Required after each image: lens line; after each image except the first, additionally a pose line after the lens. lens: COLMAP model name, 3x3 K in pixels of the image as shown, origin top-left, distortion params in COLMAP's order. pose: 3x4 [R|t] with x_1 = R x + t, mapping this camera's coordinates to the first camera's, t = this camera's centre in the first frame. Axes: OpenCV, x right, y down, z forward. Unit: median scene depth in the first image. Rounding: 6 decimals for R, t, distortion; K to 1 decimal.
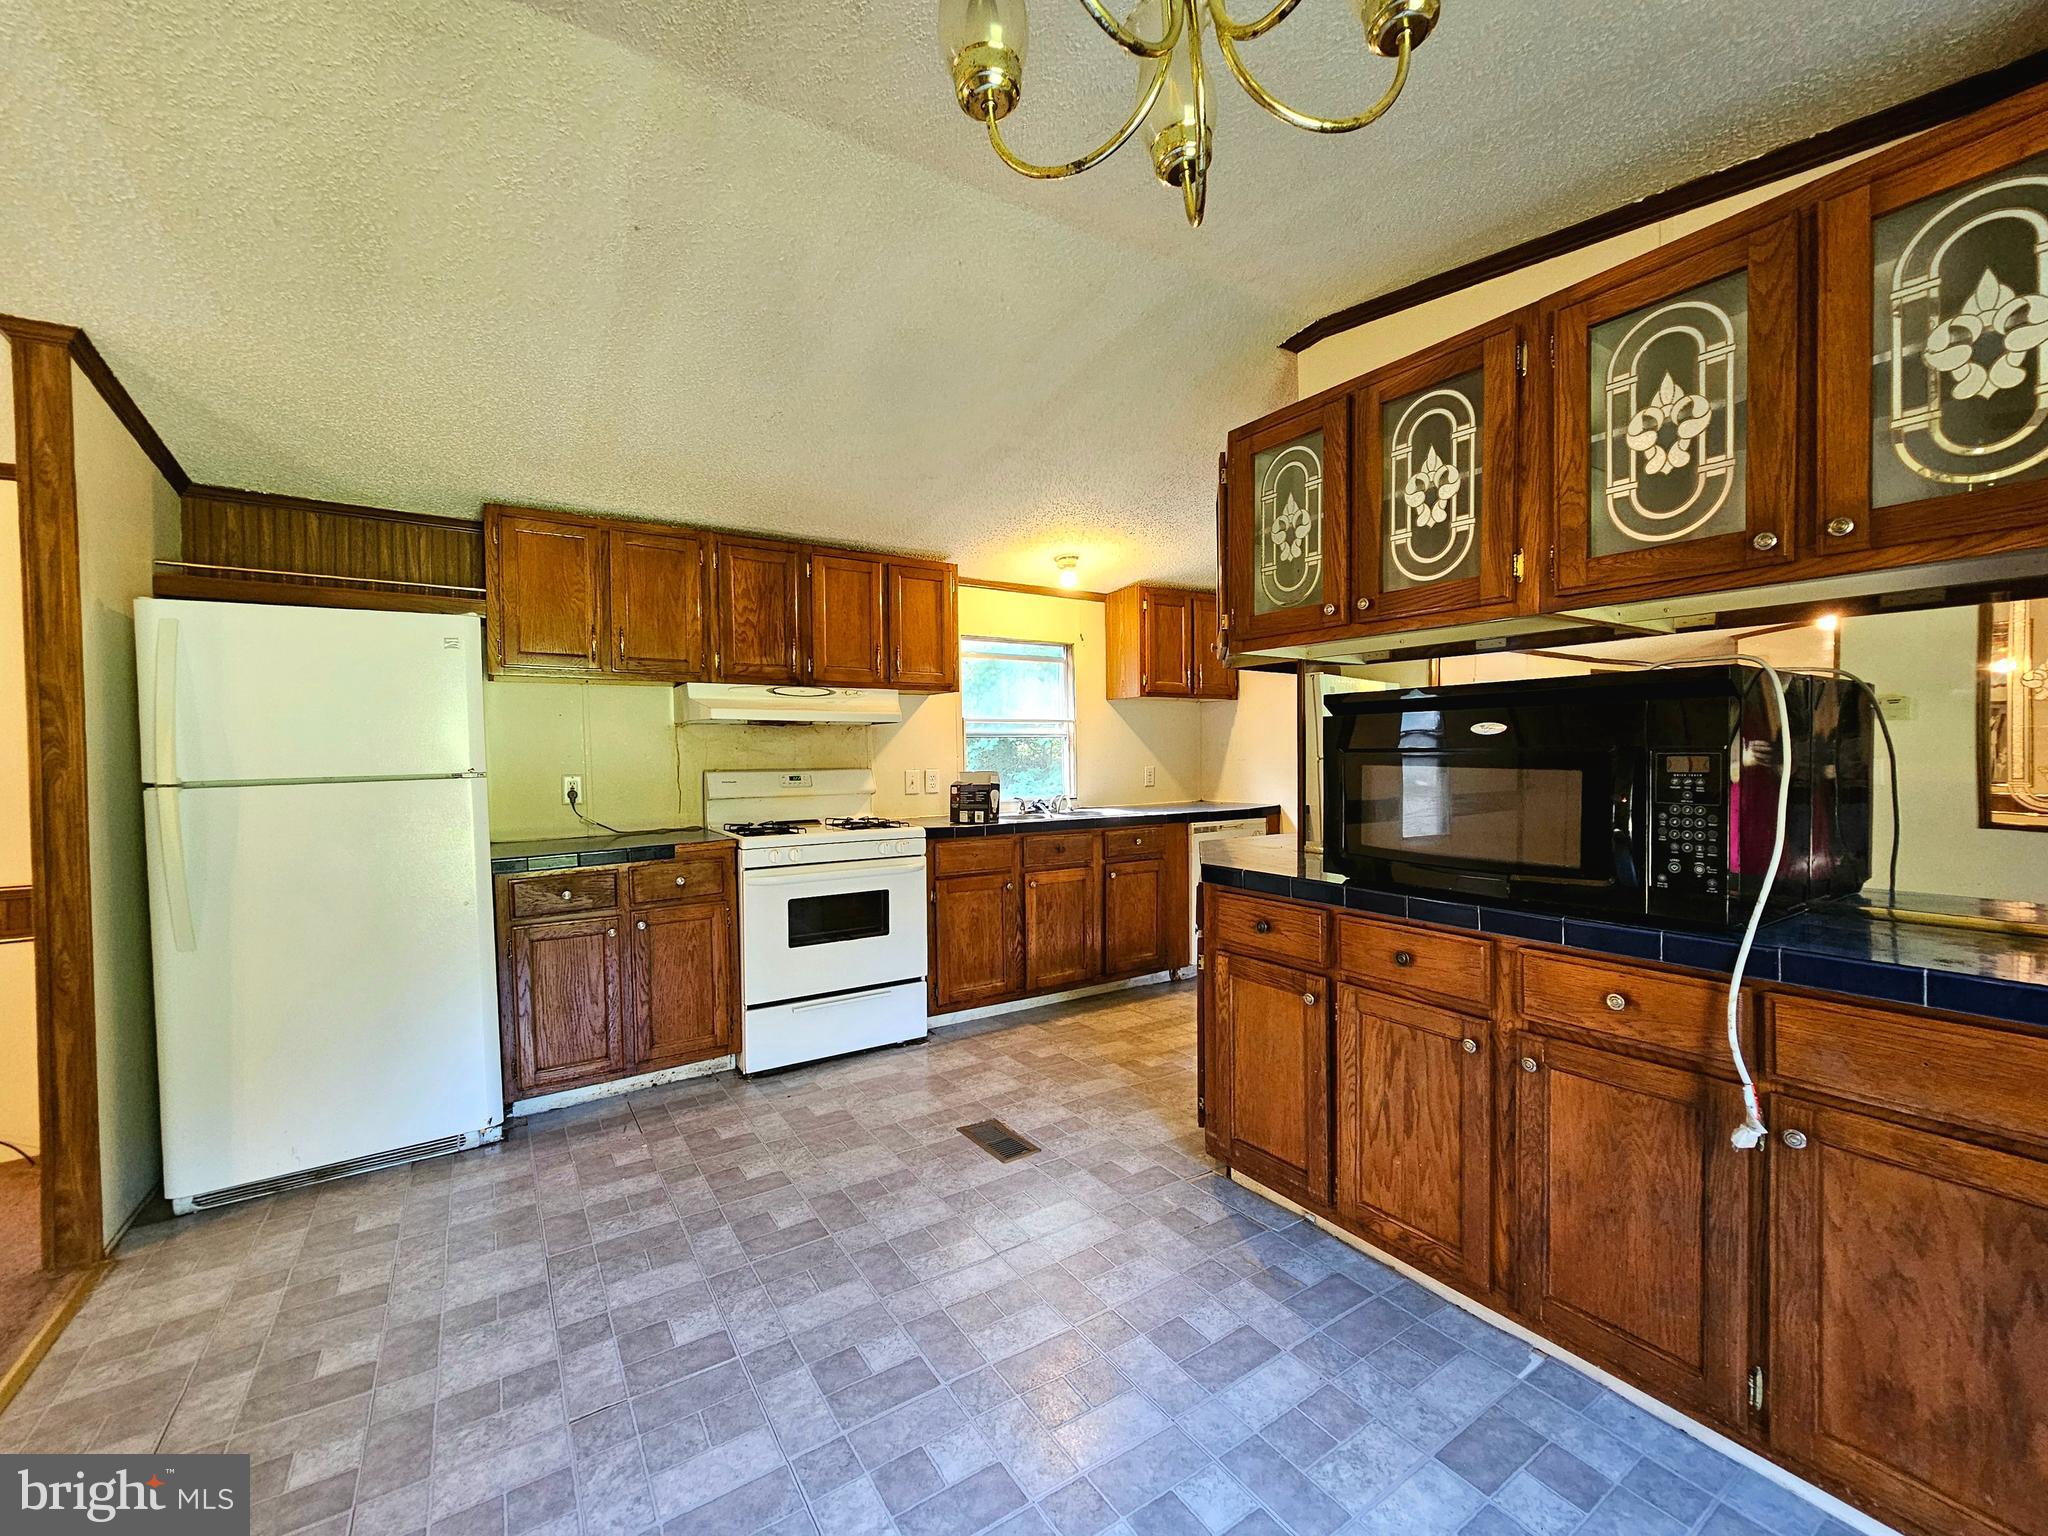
lens RADIAL K [[835.8, 0, 1020.9], [0, 835.8, 766.5], [0, 0, 1]] dist [-0.002432, -0.000056]
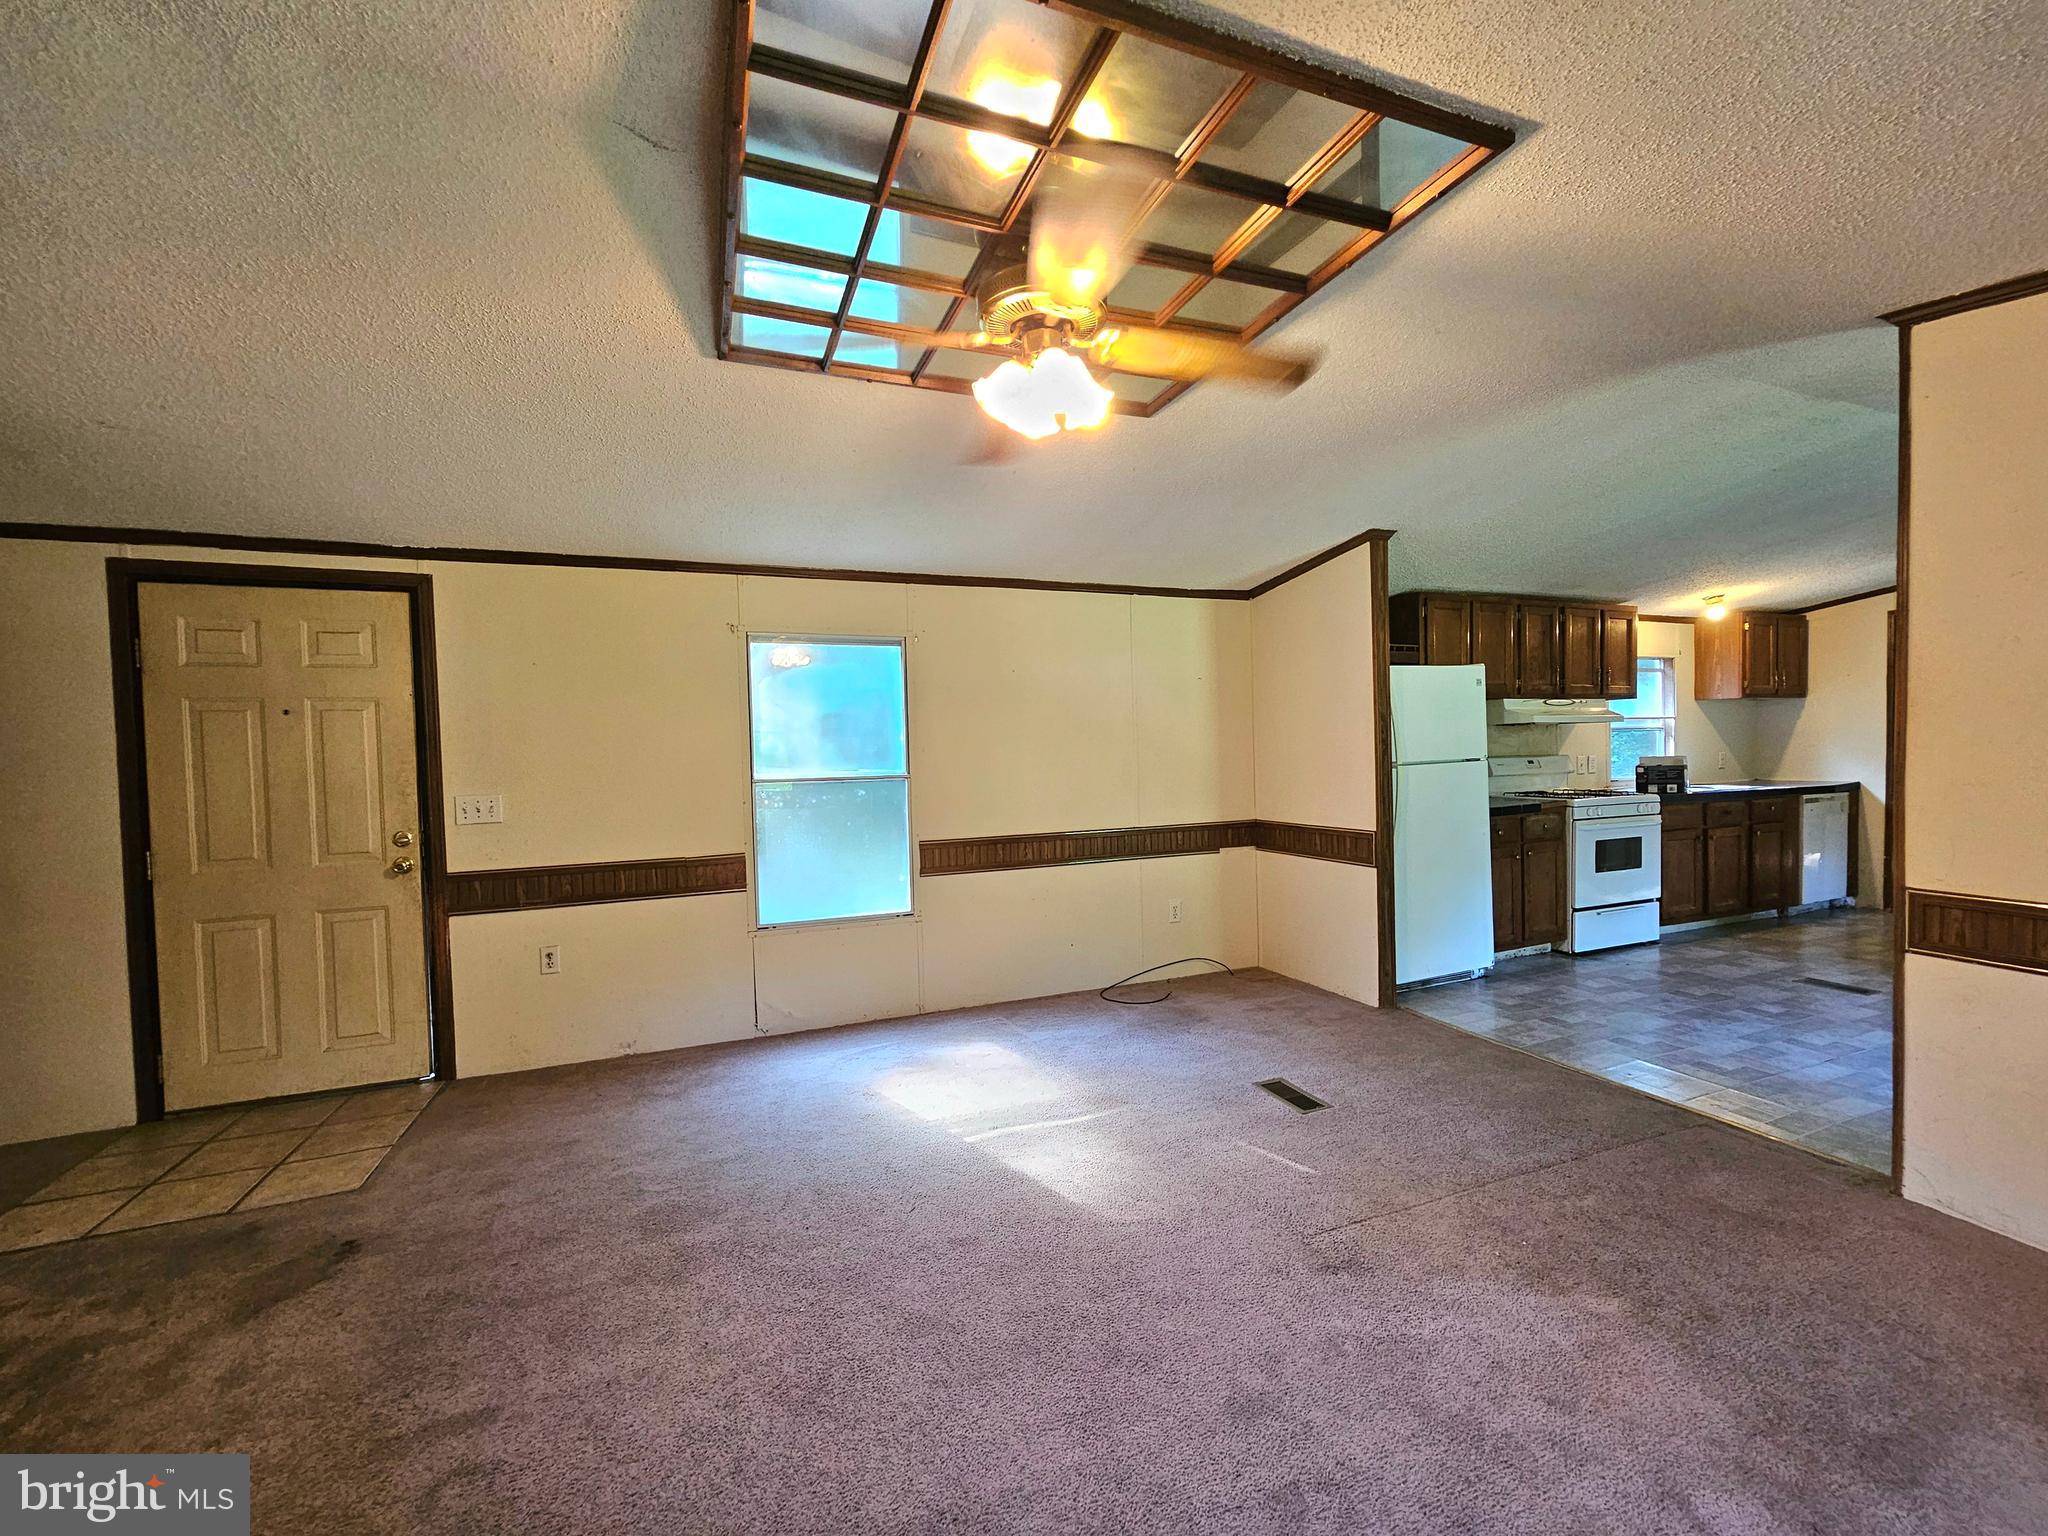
lens RADIAL K [[835.8, 0, 1043.6], [0, 835.8, 769.9], [0, 0, 1]] dist [-0.002432, -0.000056]
pose [[0.982442, -0.005799, -0.186479, -1.000162], [0.008046, 0.999904, 0.011297, 0.006276], [0.186395, -0.012599, 0.982394, -0.685145]]
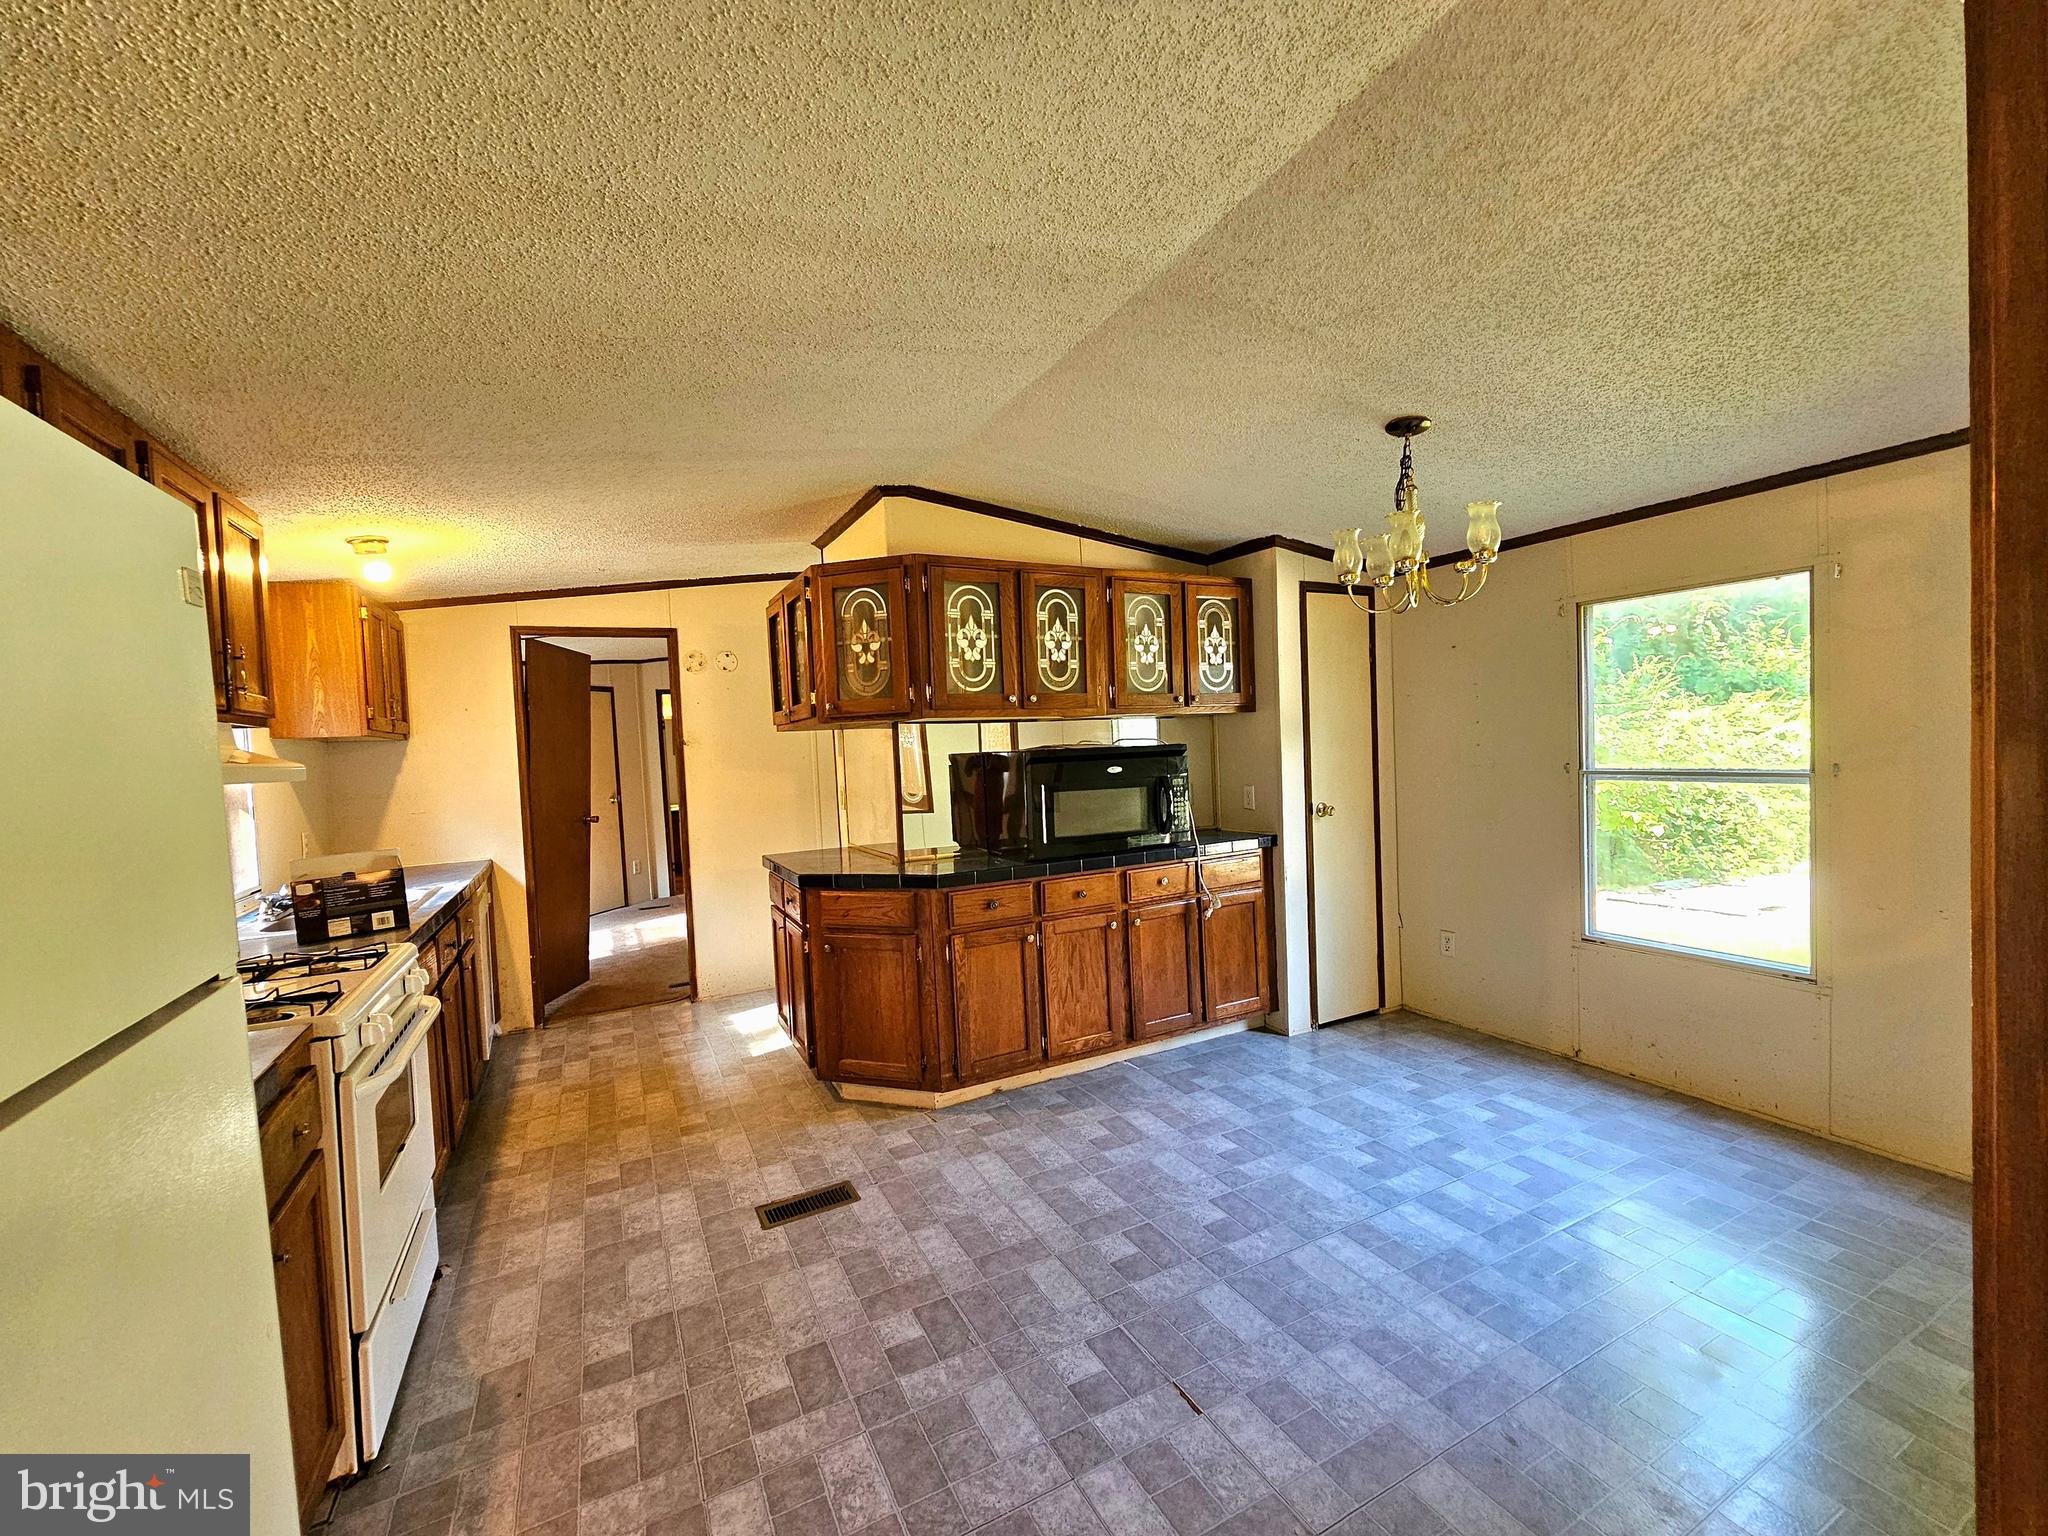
lens RADIAL K [[835.8, 0, 1031.4], [0, 835.8, 775.3], [0, 0, 1]] dist [-0.002432, -0.000056]
pose [[0.101640, -0.029791, 0.994375, -0.791348], [0.058325, 0.998011, 0.023938, -0.048268], [-0.993110, 0.055564, 0.103175, 0.511909]]
